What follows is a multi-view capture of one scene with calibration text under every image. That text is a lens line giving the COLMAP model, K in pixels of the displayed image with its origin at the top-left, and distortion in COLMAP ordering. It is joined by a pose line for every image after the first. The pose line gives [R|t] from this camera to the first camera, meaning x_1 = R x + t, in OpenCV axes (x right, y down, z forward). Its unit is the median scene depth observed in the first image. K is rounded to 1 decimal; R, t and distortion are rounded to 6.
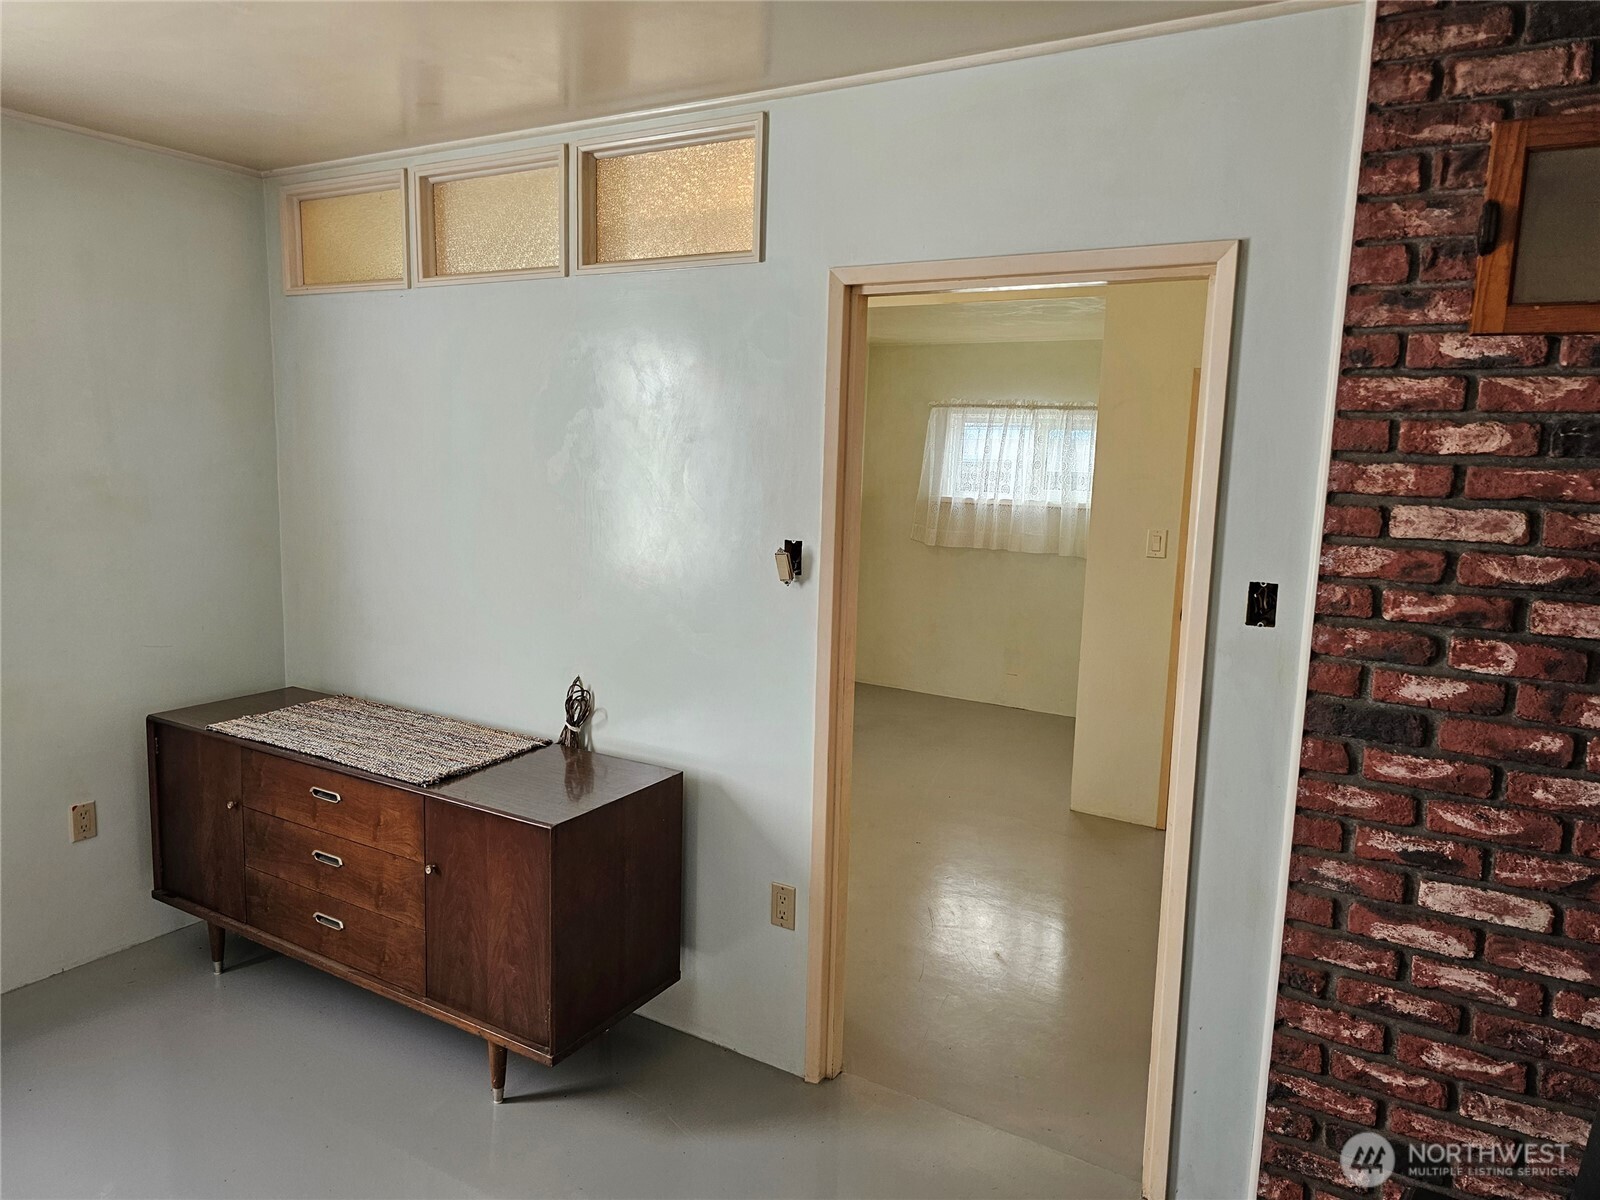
lens RADIAL K [[1080.9, 0, 799.5], [0, 1080.9, 599.1], [0, 0, 1]] dist [0.036502, -0.037462]
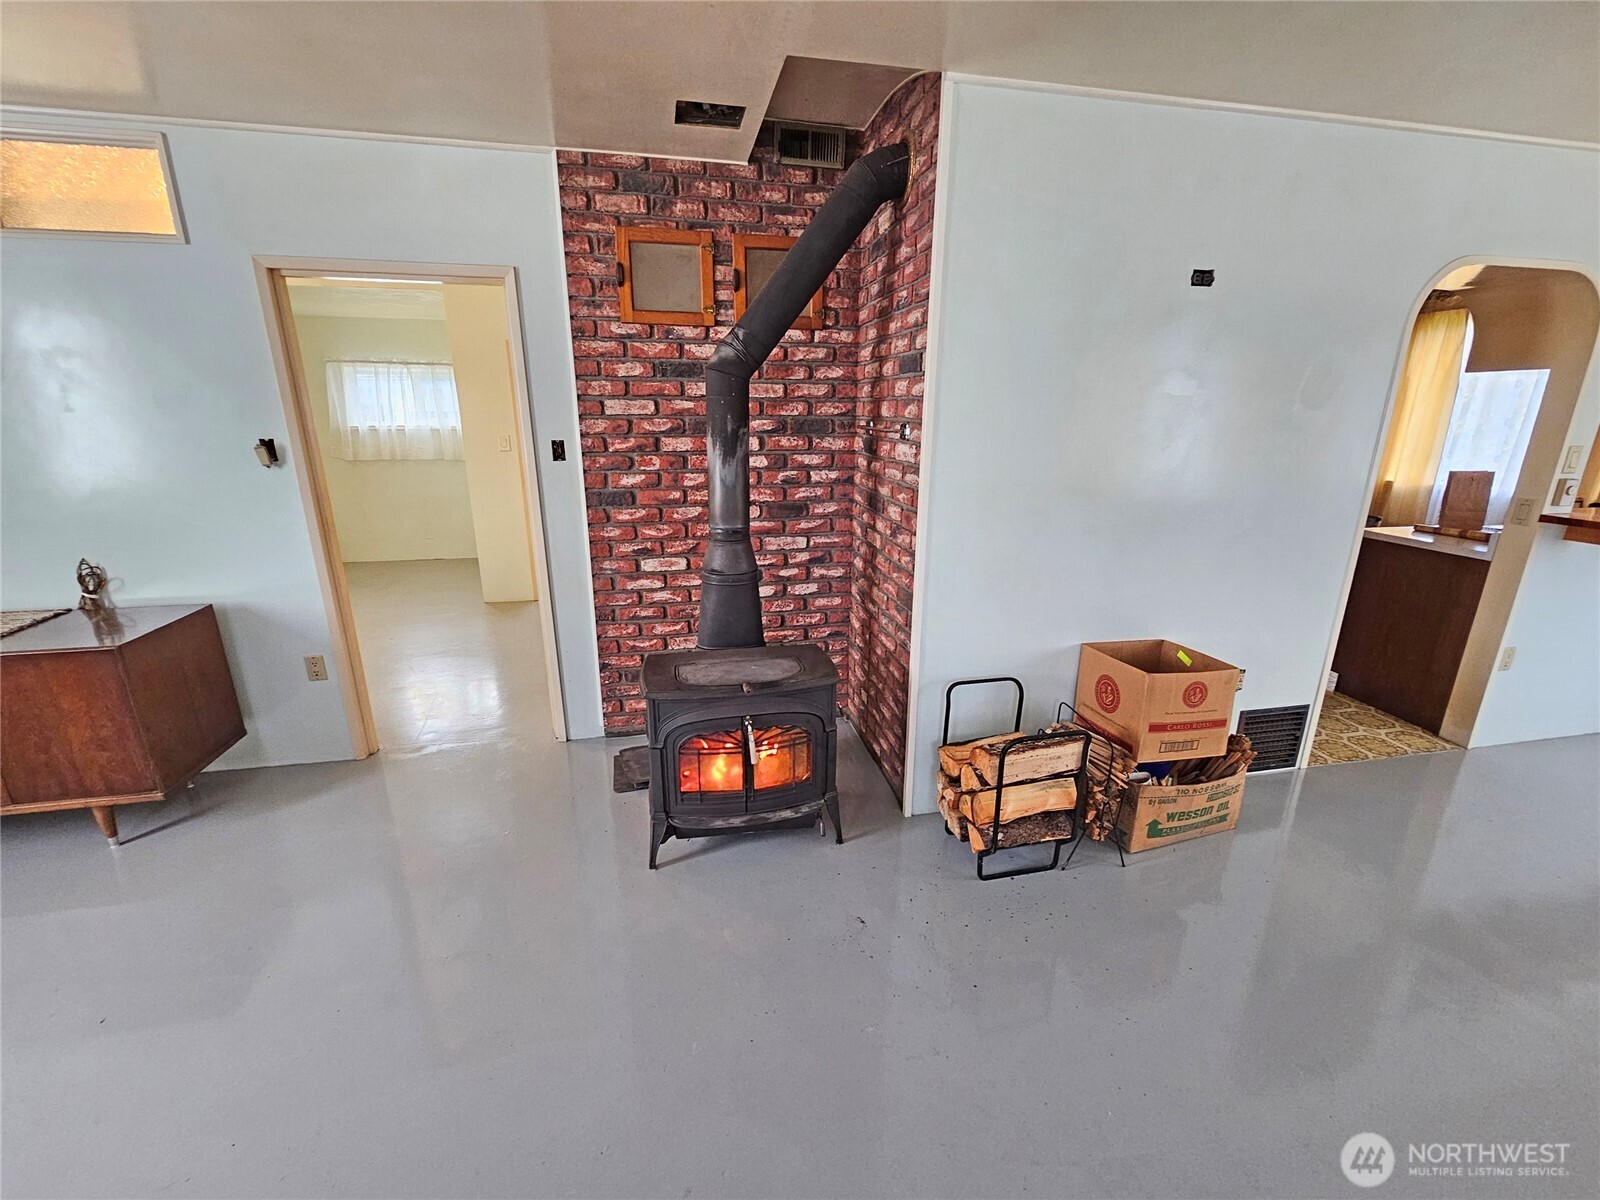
lens RADIAL K [[655.5, 0, 798.0], [0, 655.5, 608.5], [0, 0, 1]] dist [0.001877, -0.001453]
pose [[0.744844, -0.216699, 0.631069, -0.109406], [0.106240, 0.972244, 0.208460, 0.088864], [-0.658726, -0.088226, 0.747192, -0.313434]]
